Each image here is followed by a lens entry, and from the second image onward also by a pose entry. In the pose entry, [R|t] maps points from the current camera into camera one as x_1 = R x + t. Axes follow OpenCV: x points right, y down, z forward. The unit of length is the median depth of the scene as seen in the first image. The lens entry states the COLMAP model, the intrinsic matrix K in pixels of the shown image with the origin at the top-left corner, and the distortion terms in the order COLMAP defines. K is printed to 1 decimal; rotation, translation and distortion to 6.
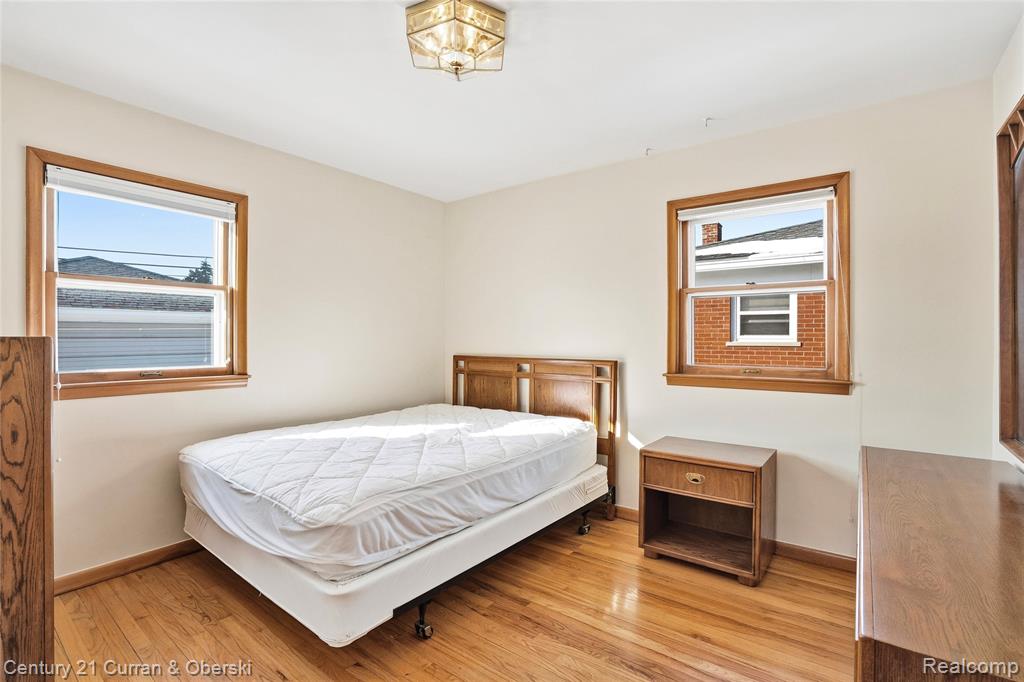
lens RADIAL K [[466.6, 0, 512.7], [0, 466.6, 345.7], [0, 0, 1]] dist [-0.017622, 0.000485]
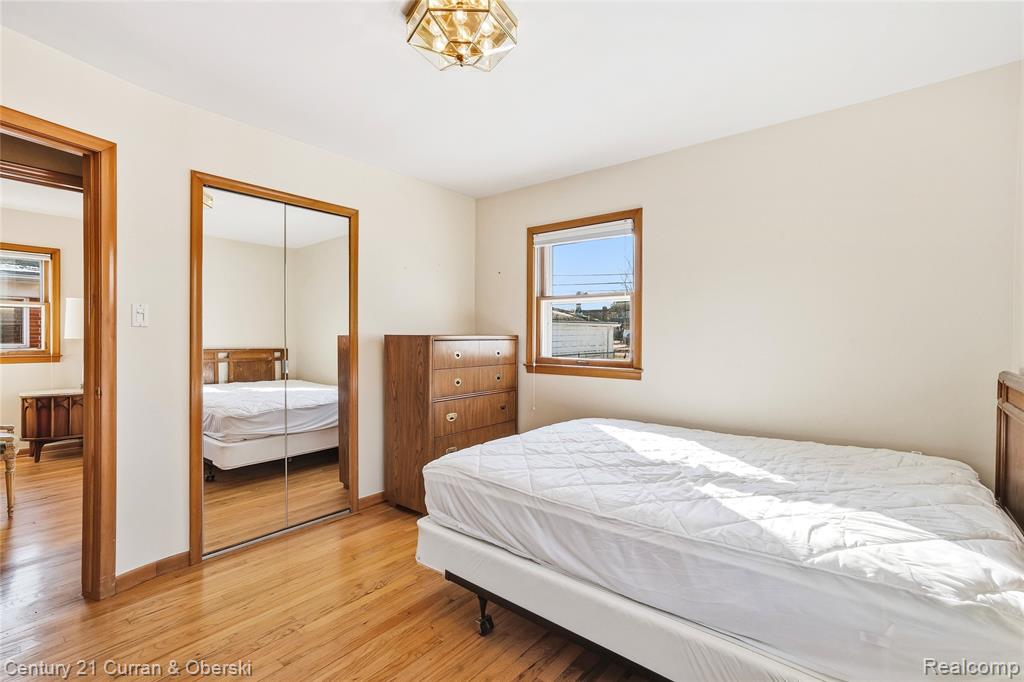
lens RADIAL K [[466.6, 0, 516.7], [0, 466.6, 337.5], [0, 0, 1]] dist [-0.017622, 0.000485]
pose [[-0.024758, -0.001997, -0.999691, 0.526536], [-0.017355, 0.999848, -0.001568, -0.005666], [0.999543, 0.017311, -0.024789, 0.704914]]
